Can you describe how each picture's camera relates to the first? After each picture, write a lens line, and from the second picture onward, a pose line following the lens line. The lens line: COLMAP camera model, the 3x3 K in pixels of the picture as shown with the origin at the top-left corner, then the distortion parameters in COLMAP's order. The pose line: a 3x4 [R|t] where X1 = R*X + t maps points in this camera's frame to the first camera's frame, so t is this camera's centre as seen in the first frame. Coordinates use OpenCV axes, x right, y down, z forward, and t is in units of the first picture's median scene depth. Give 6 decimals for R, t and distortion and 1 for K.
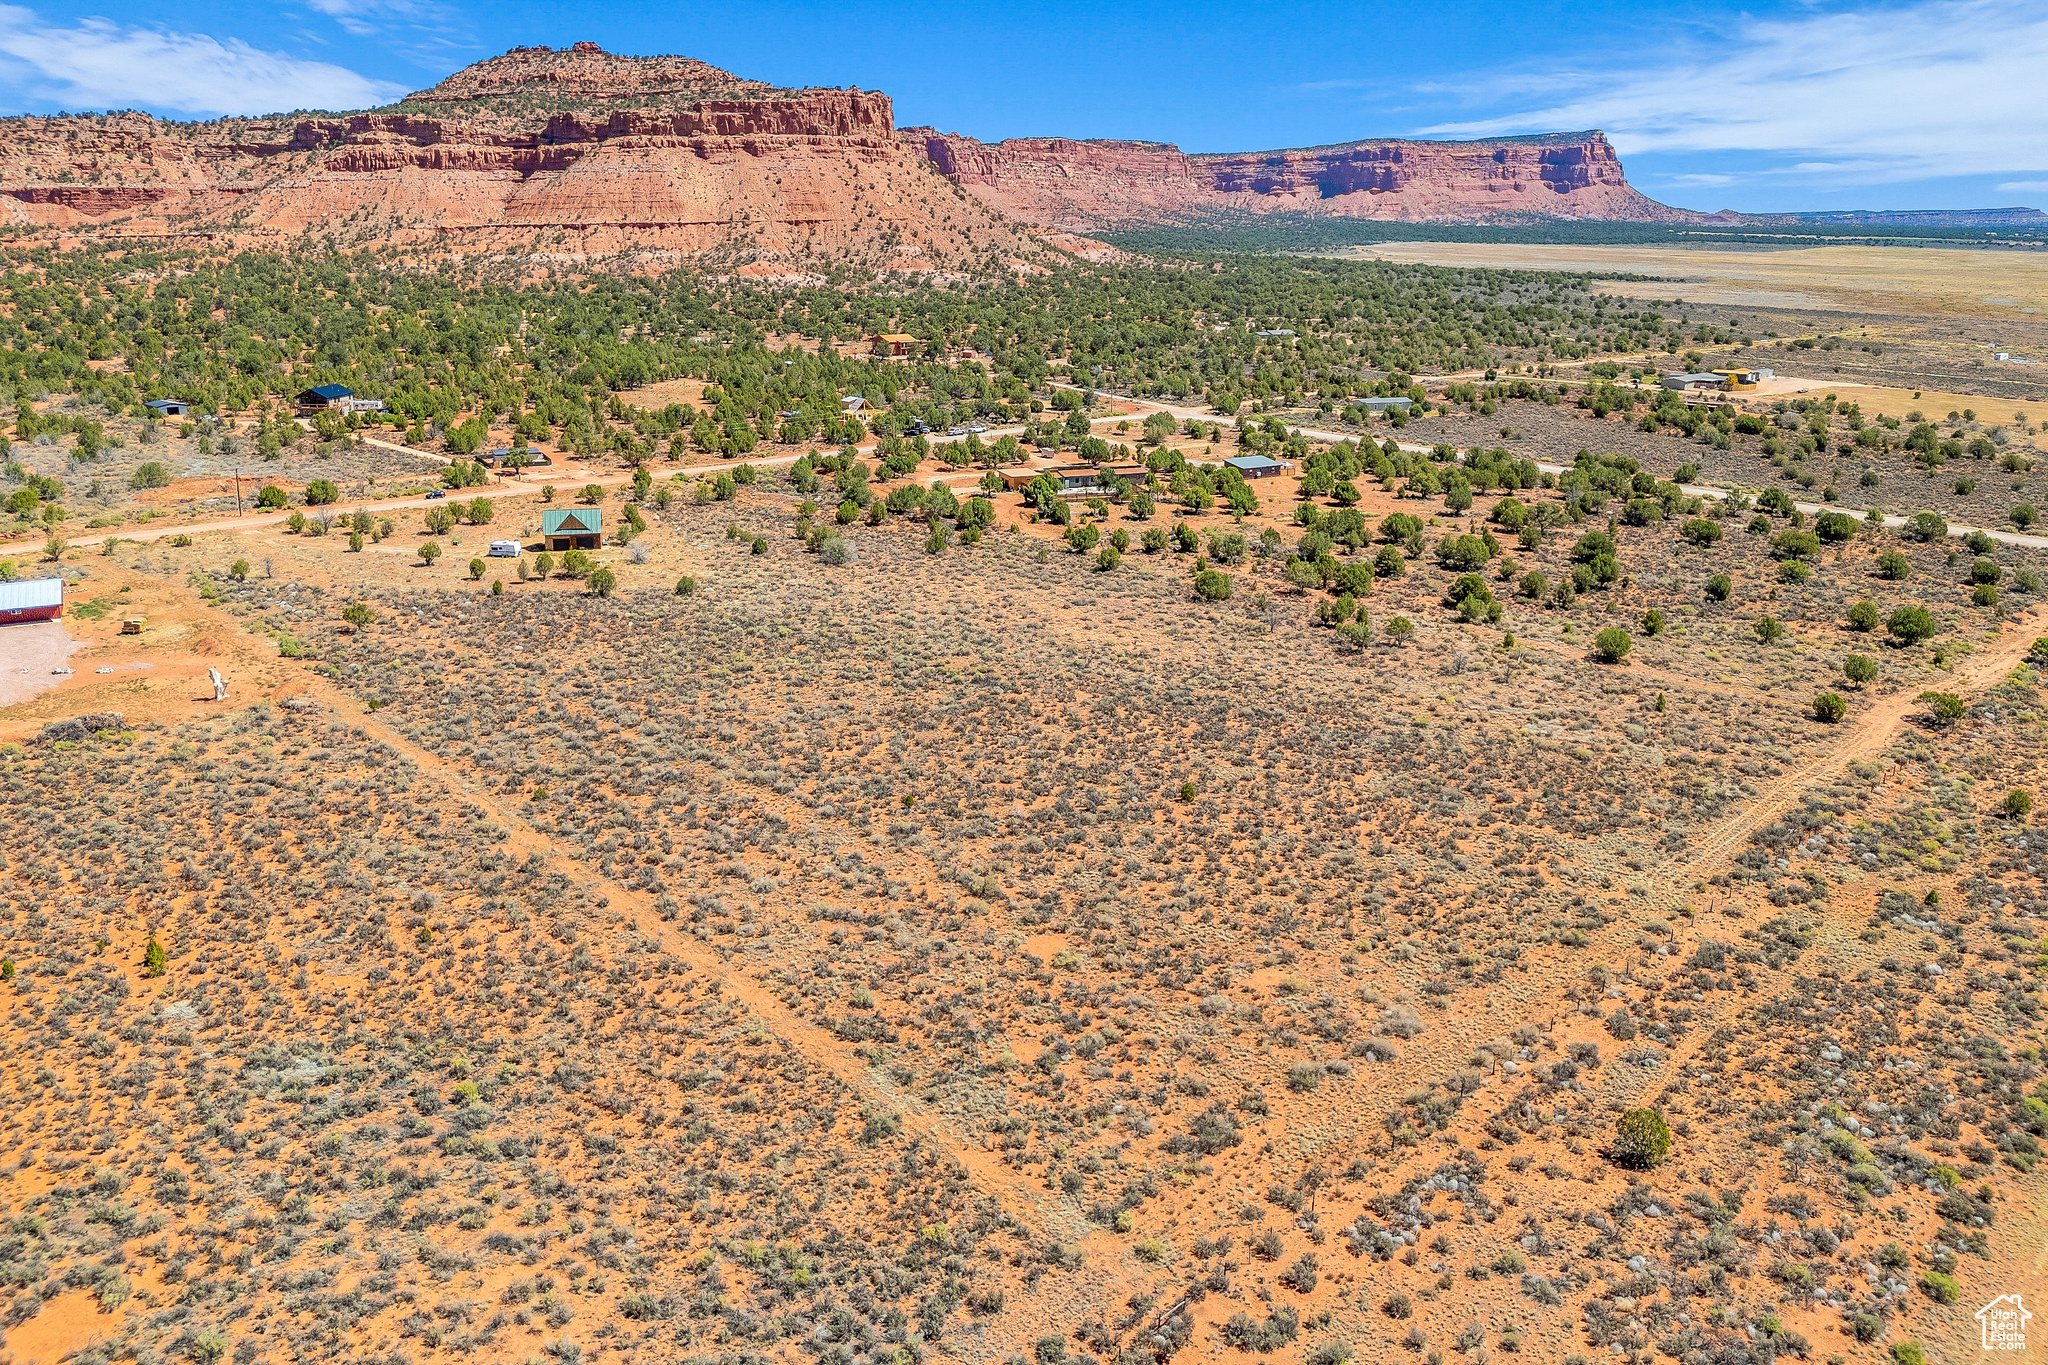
lens RADIAL K [[1500.4, 0, 1027.2], [0, 1500.4, 601.0], [0, 0, 1]] dist [0.061243, -0.059589]
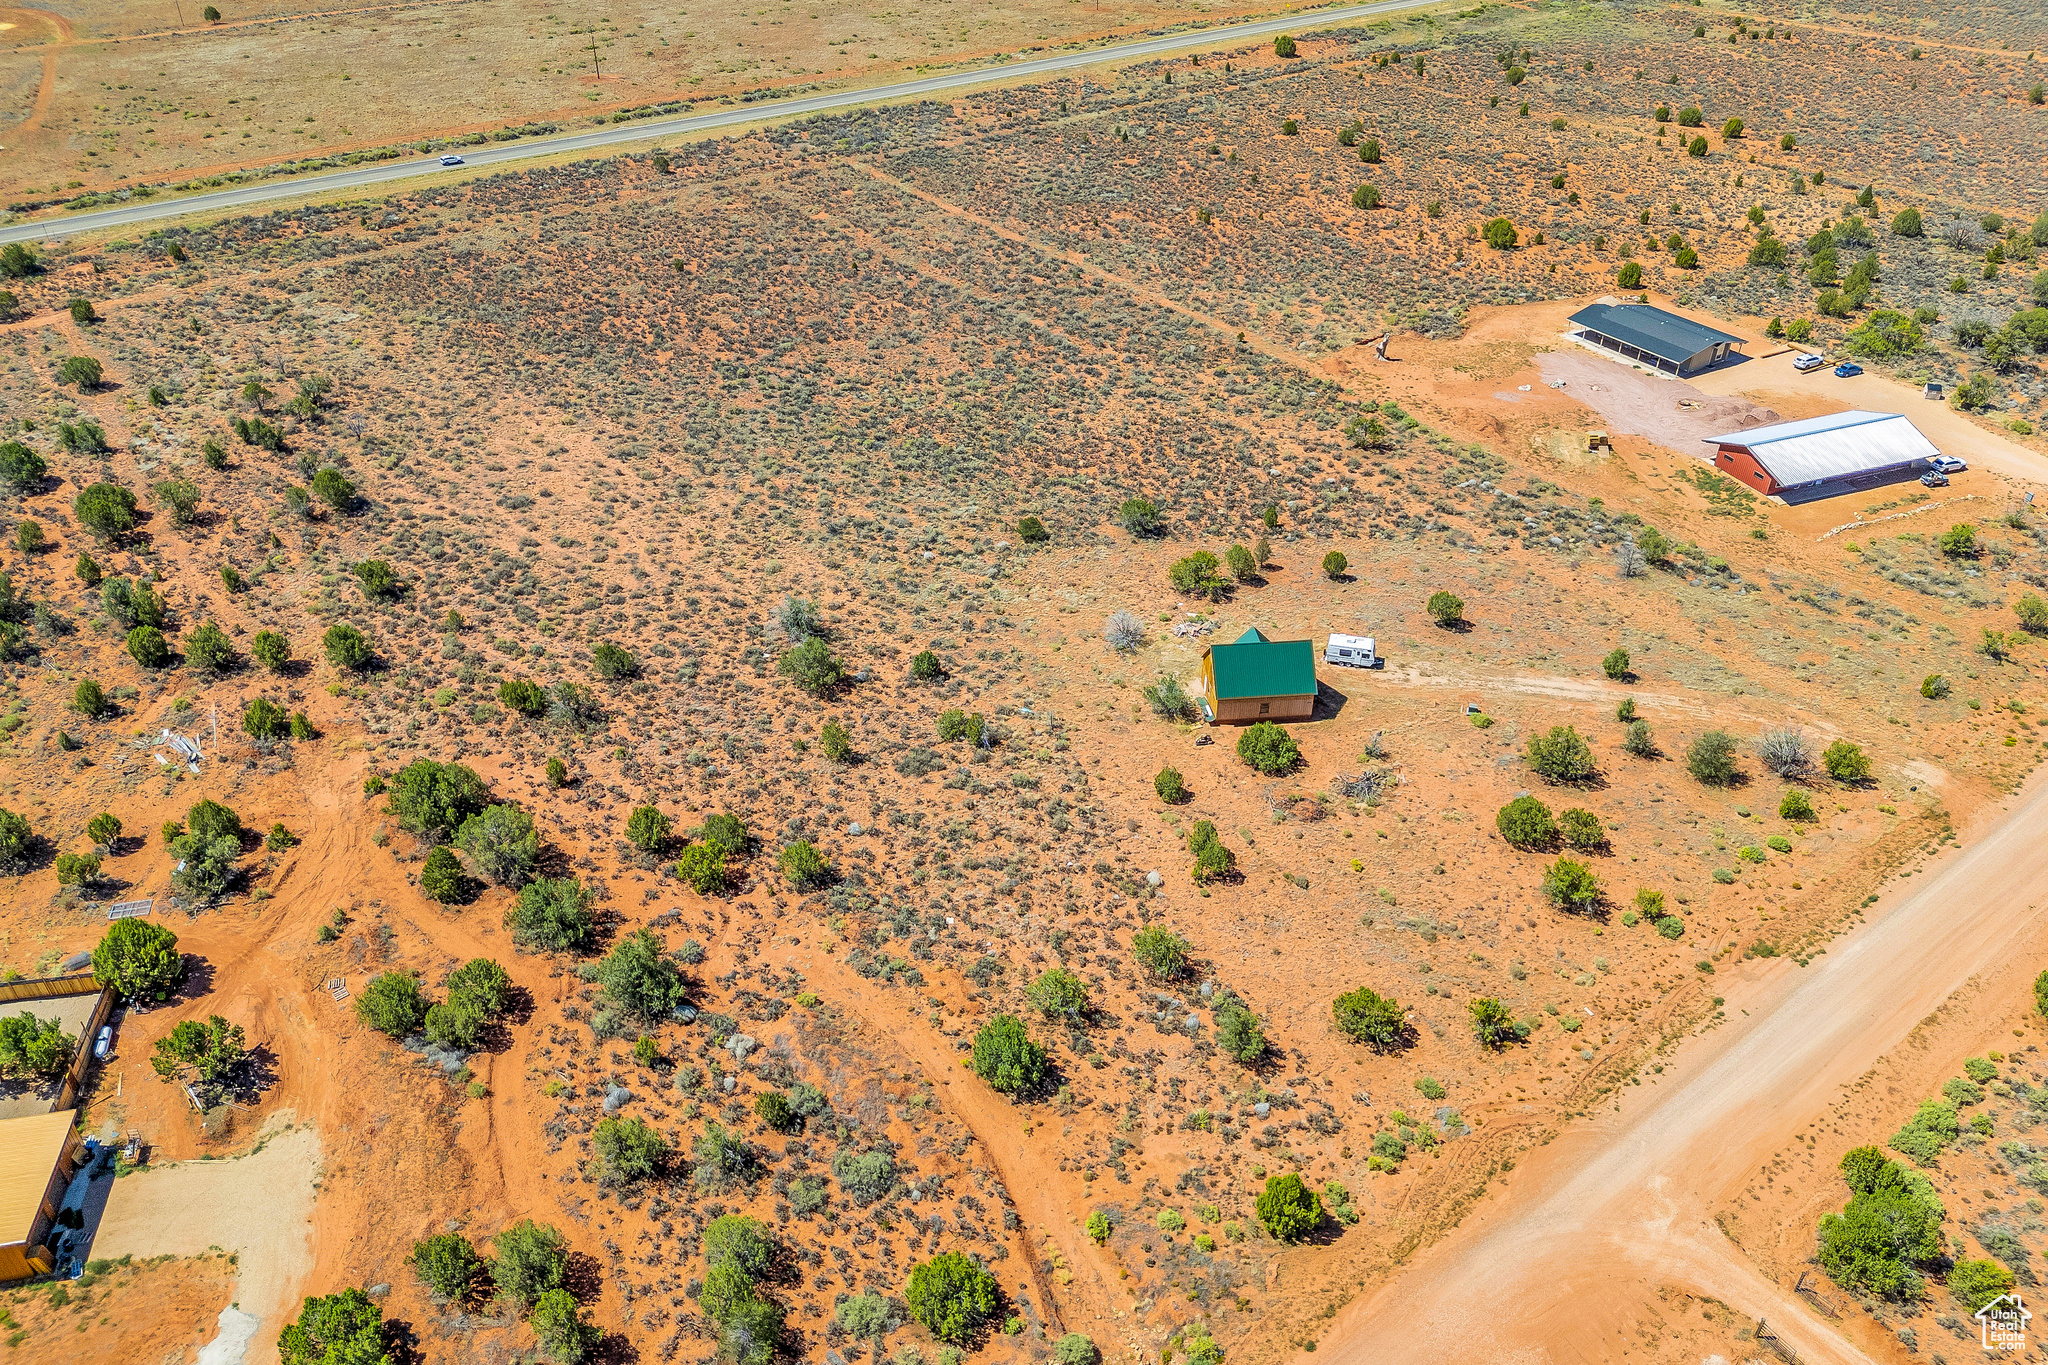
lens RADIAL K [[1500.4, 0, 1036.6], [0, 1500.4, 696.8], [0, 0, 1]] dist [0.061243, -0.059589]
pose [[-0.991145, -0.084354, 0.102546, -0.066002], [0.021065, 0.662611, 0.748667, -0.106234], [-0.131101, 0.744198, -0.654967, 0.325959]]
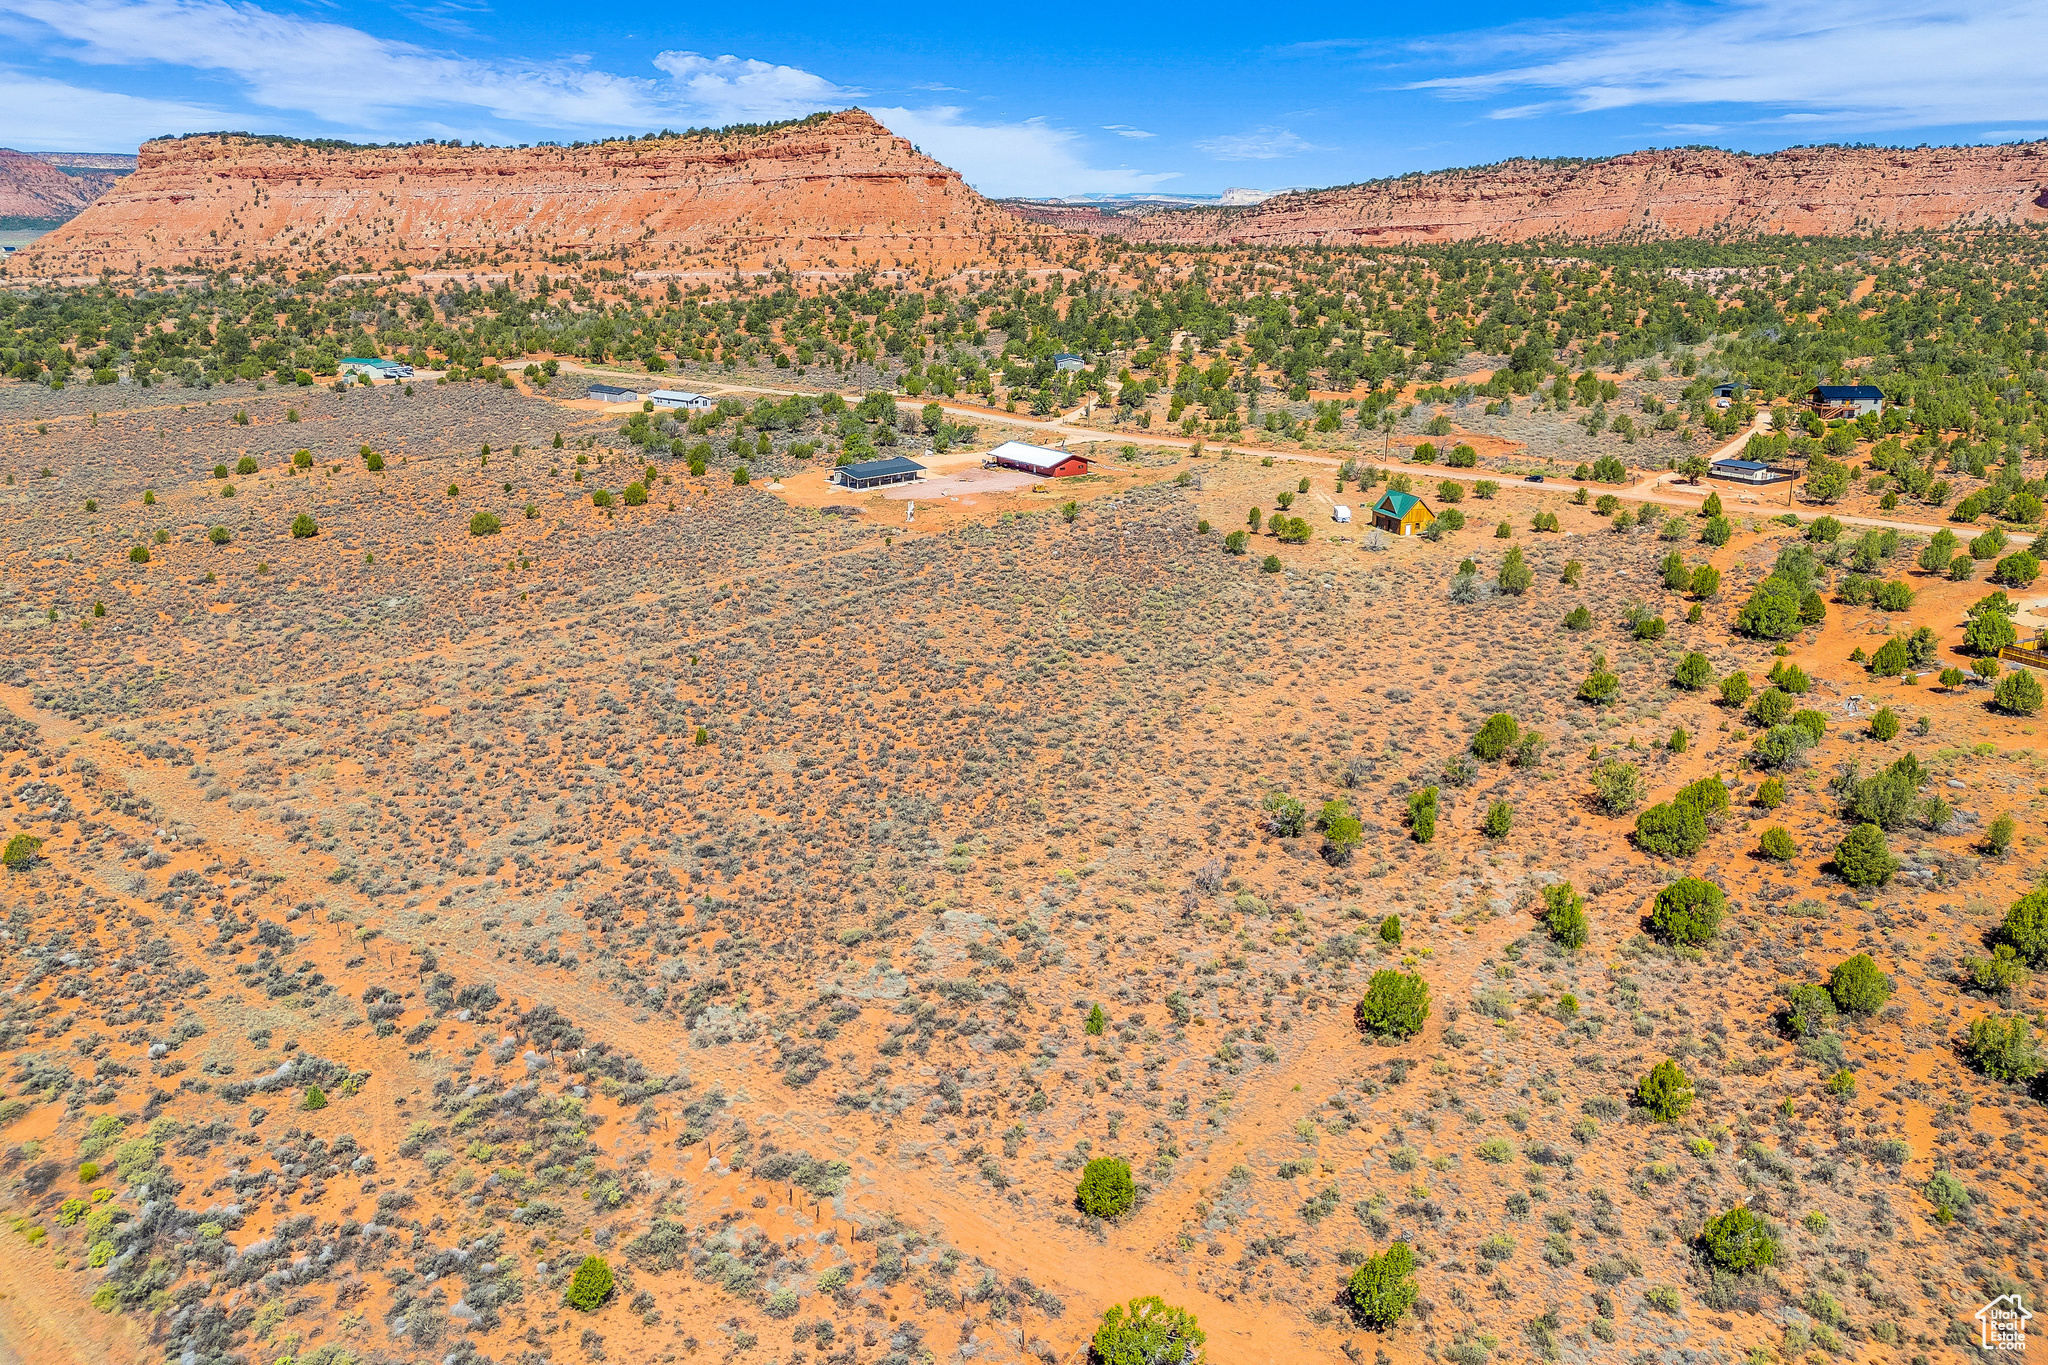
lens RADIAL K [[1500.4, 0, 1025.1], [0, 1500.4, 587.2], [0, 0, 1]] dist [0.061243, -0.059589]
pose [[0.103544, 0.235226, -0.966410, 0.160203], [-0.240563, 0.948708, 0.205142, -0.035140], [0.965095, 0.211241, 0.154819, 0.143871]]
